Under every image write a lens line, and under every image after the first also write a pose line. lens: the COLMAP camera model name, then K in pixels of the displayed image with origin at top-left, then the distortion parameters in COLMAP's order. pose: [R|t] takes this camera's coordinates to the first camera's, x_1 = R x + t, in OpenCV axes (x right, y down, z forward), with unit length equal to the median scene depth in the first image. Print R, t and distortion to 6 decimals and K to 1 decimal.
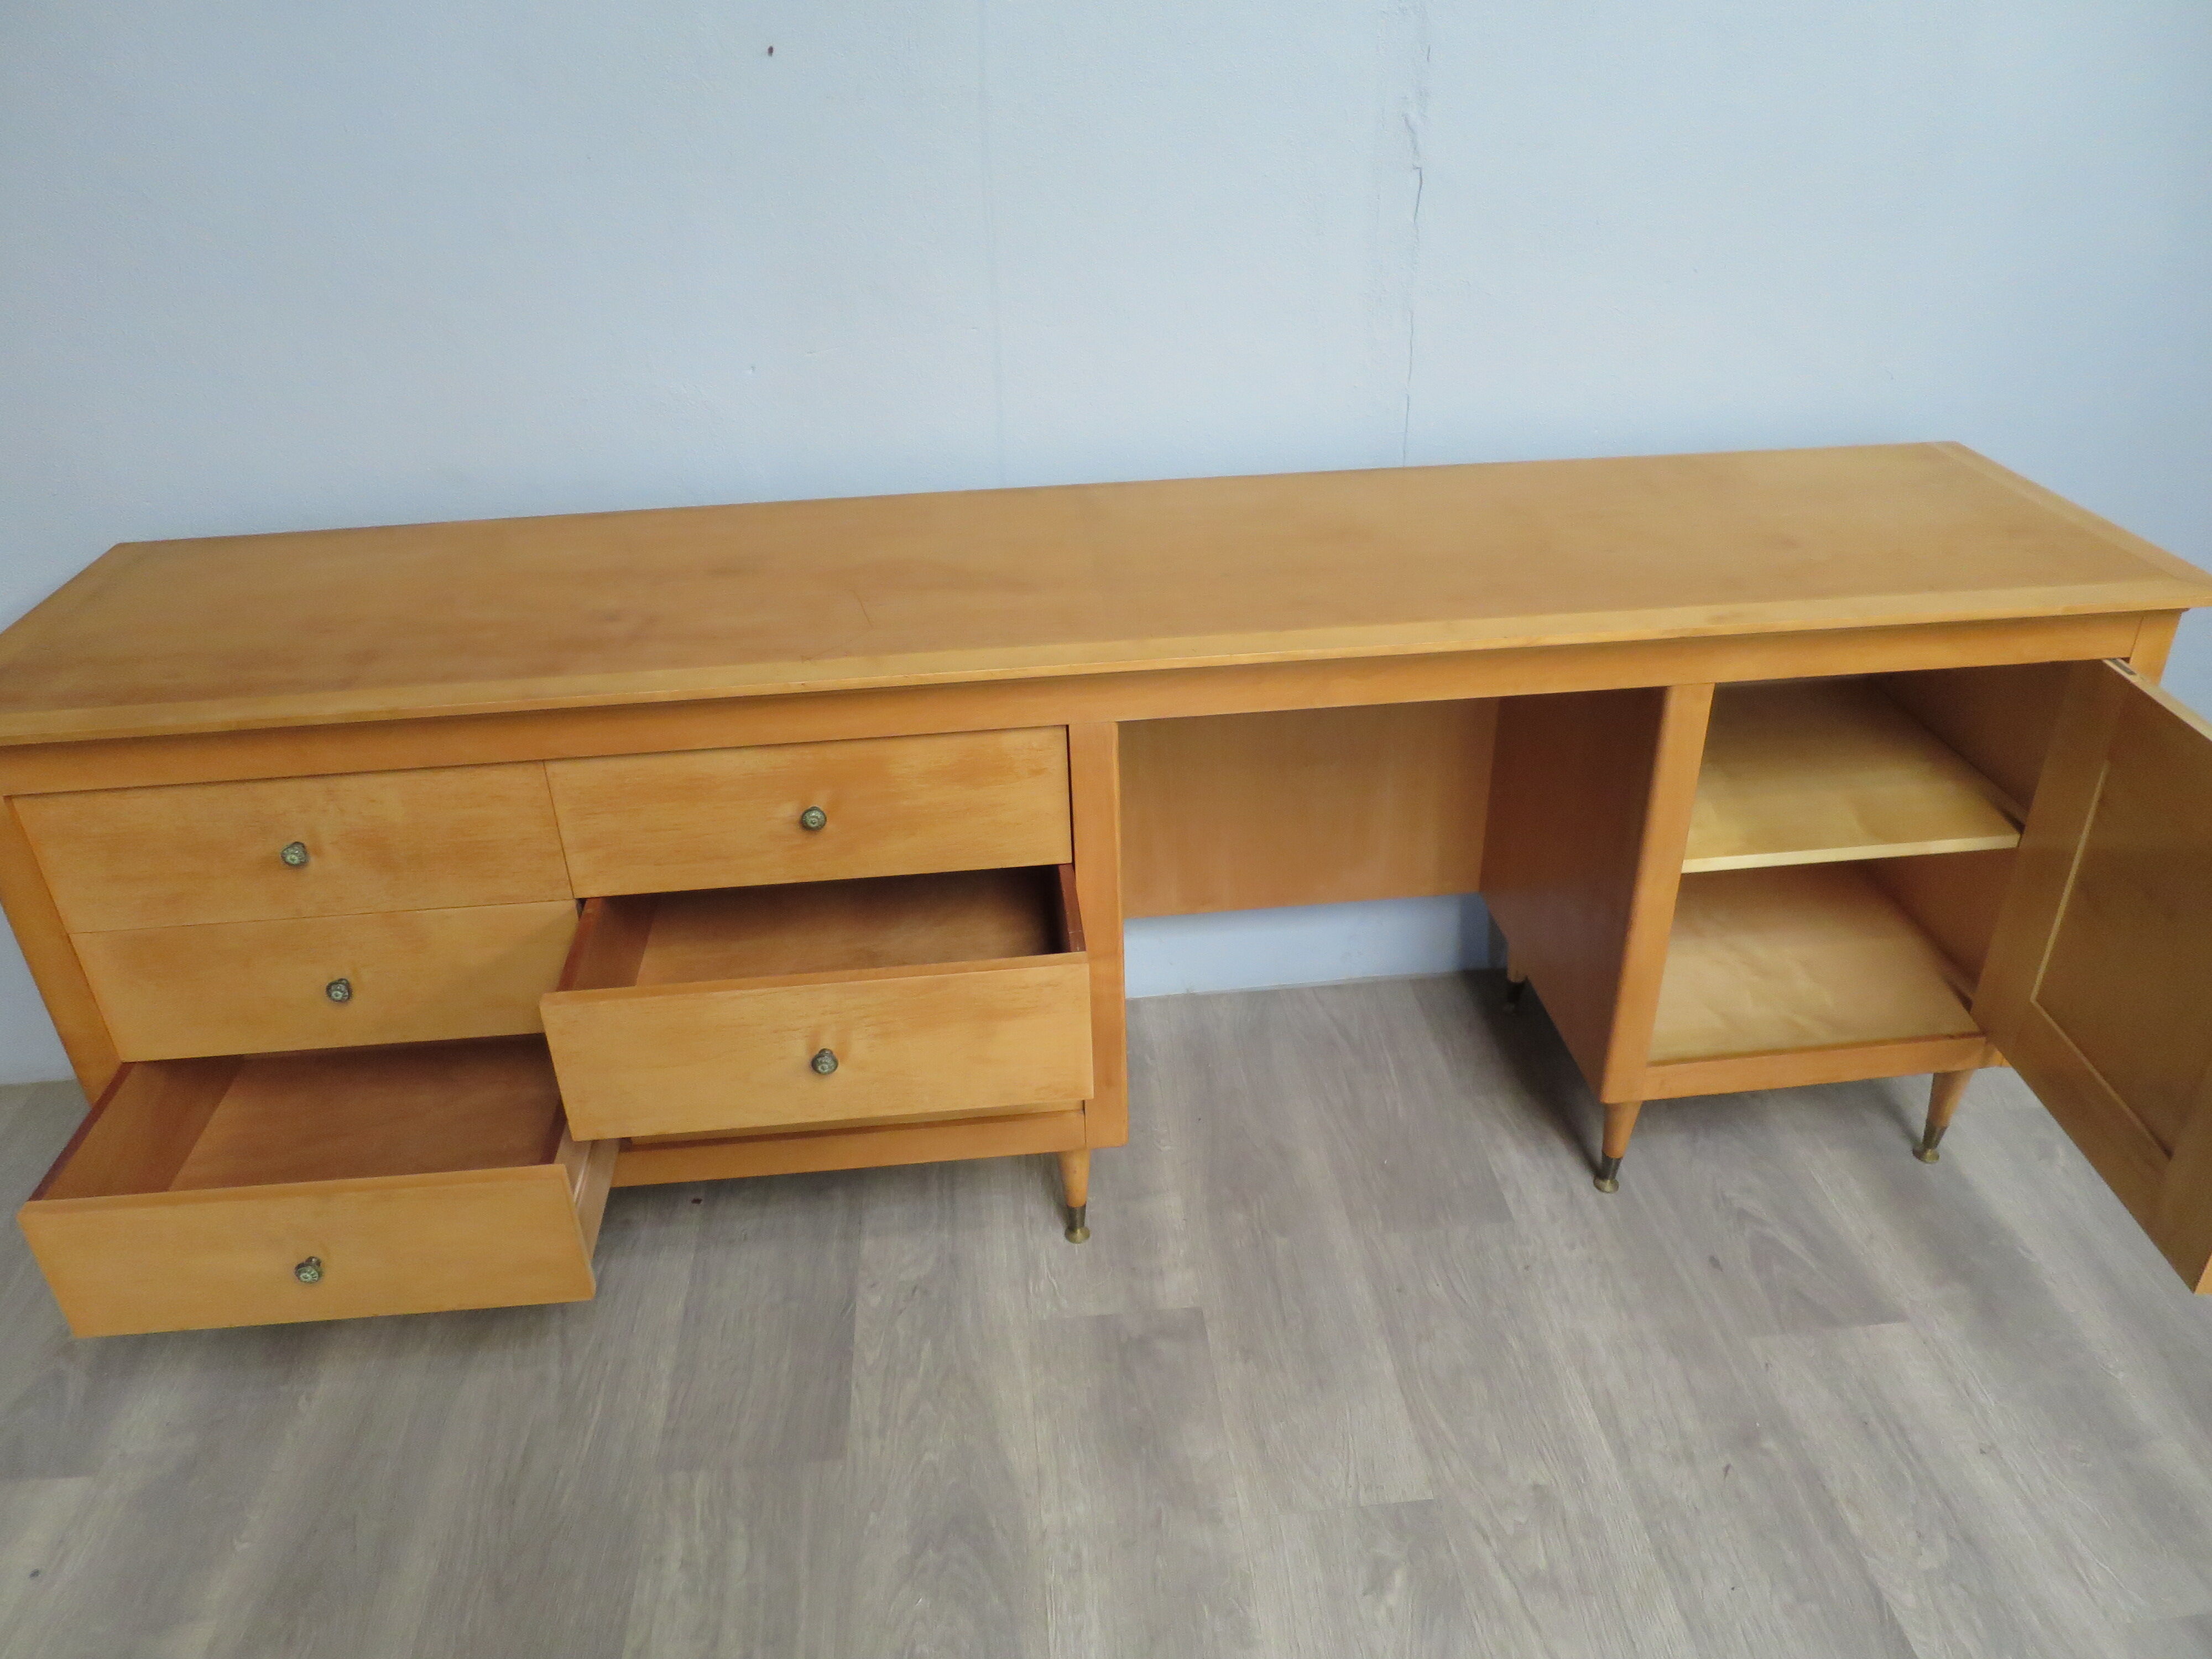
lens RADIAL K [[1590.9, 0, 1110.6], [0, 1590.9, 830.3], [0, 0, 1]] dist [-0.045514, 0.008237]
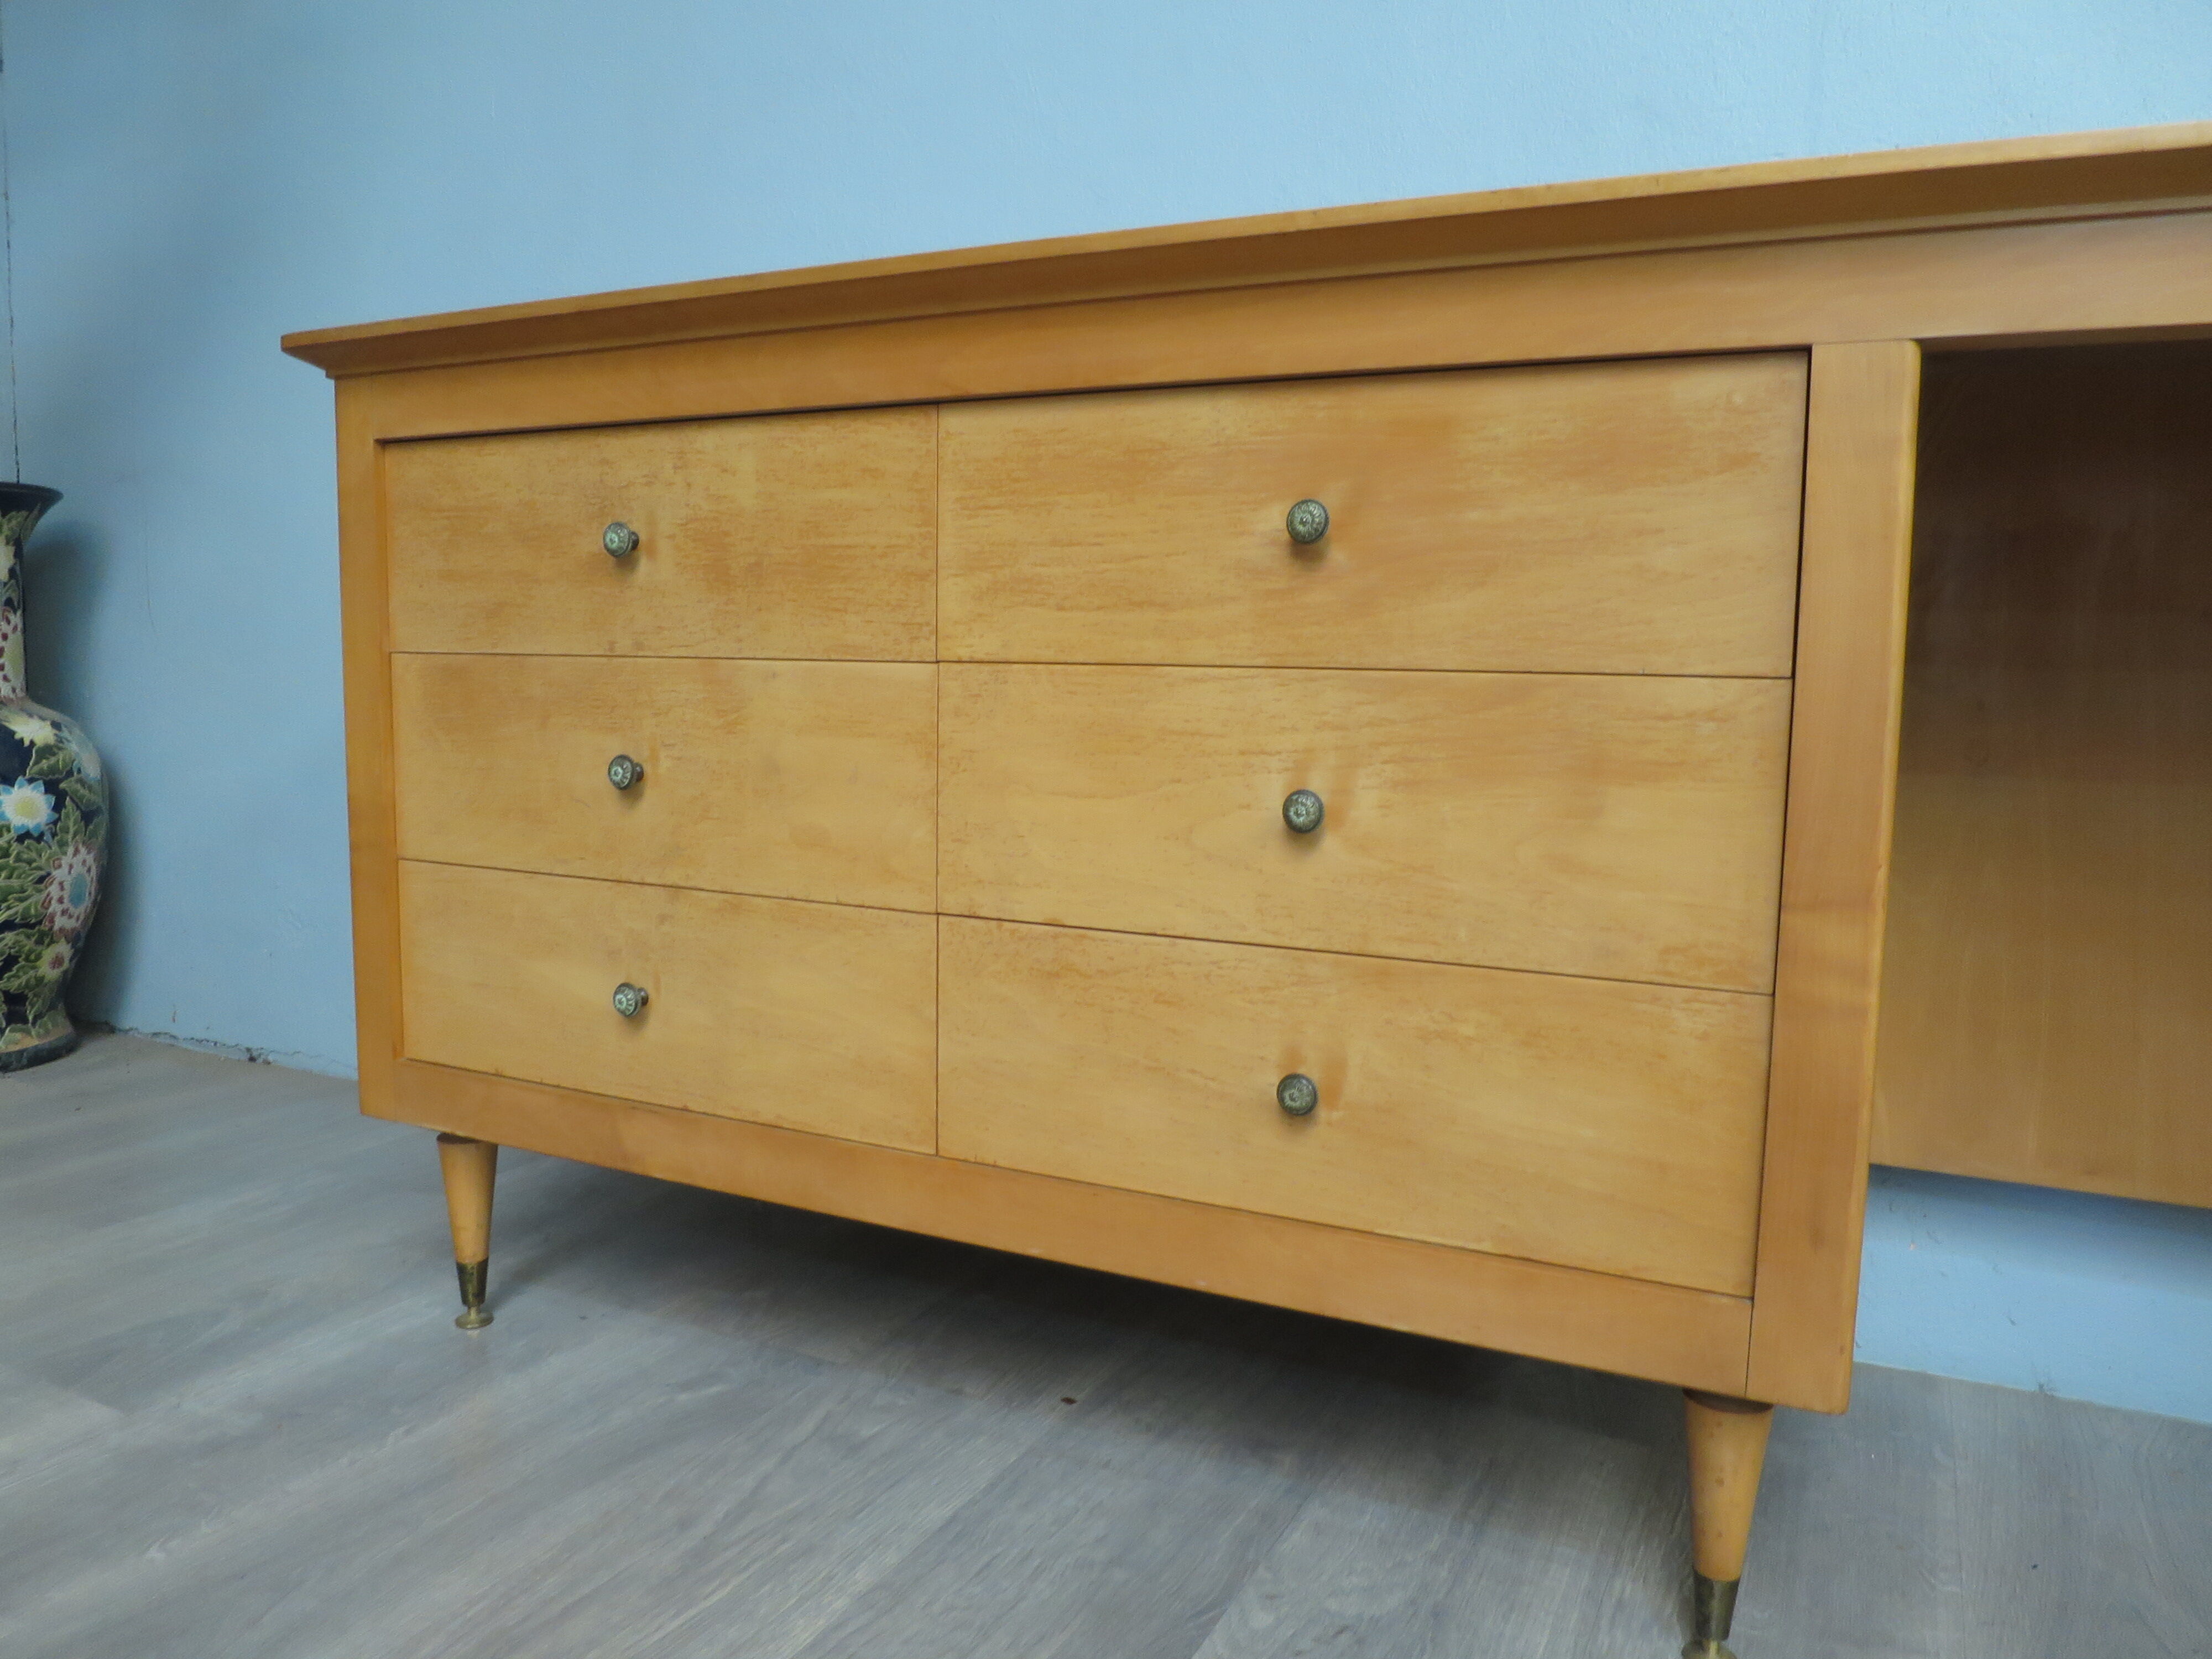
lens RADIAL K [[1590.9, 0, 1110.6], [0, 1590.9, 830.3], [0, 0, 1]] dist [-0.045514, 0.008237]
pose [[0.850233, 0.094459, -0.517862, 0.053100], [-0.292754, 0.902449, -0.316039, 0.276899], [0.437491, 0.420313, 0.794946, 0.541399]]
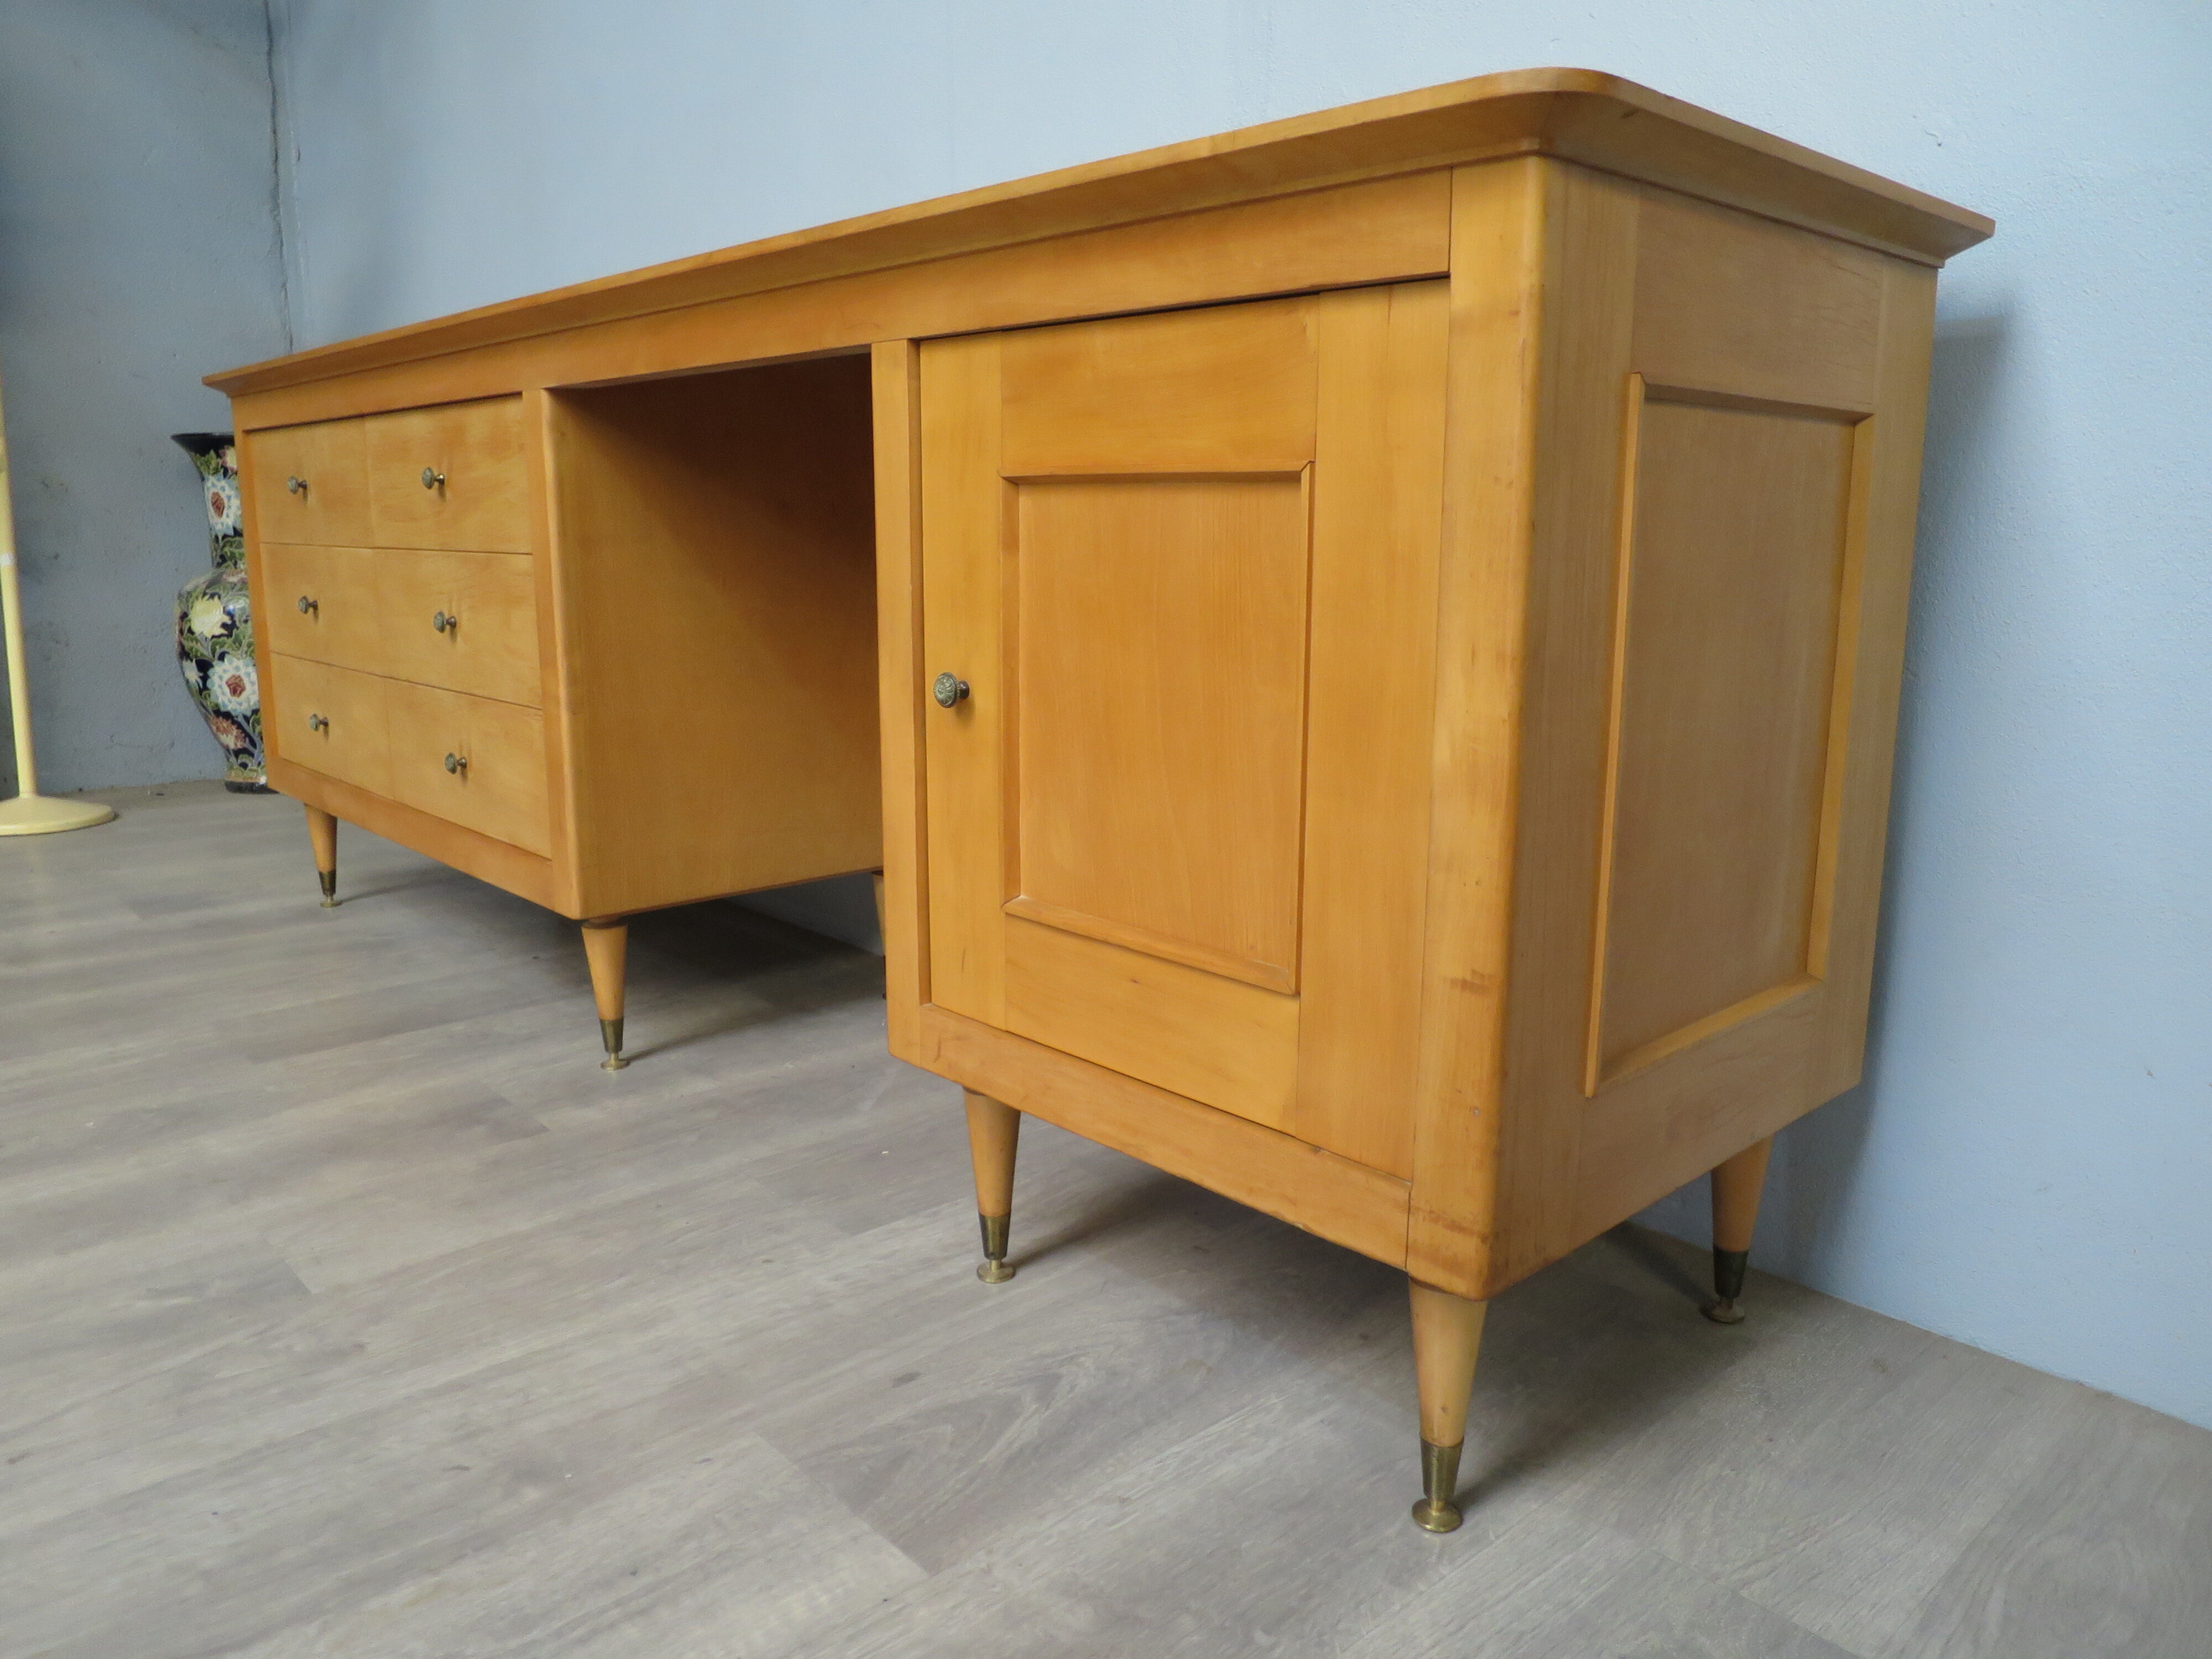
lens RADIAL K [[1590.9, 0, 1110.6], [0, 1590.9, 830.3], [0, 0, 1]] dist [-0.045514, 0.008237]
pose [[0.607310, 0.181694, -0.773410, 0.988730], [-0.410708, 0.905123, -0.109867, 0.139124], [0.680069, 0.384369, 0.624313, 0.689755]]
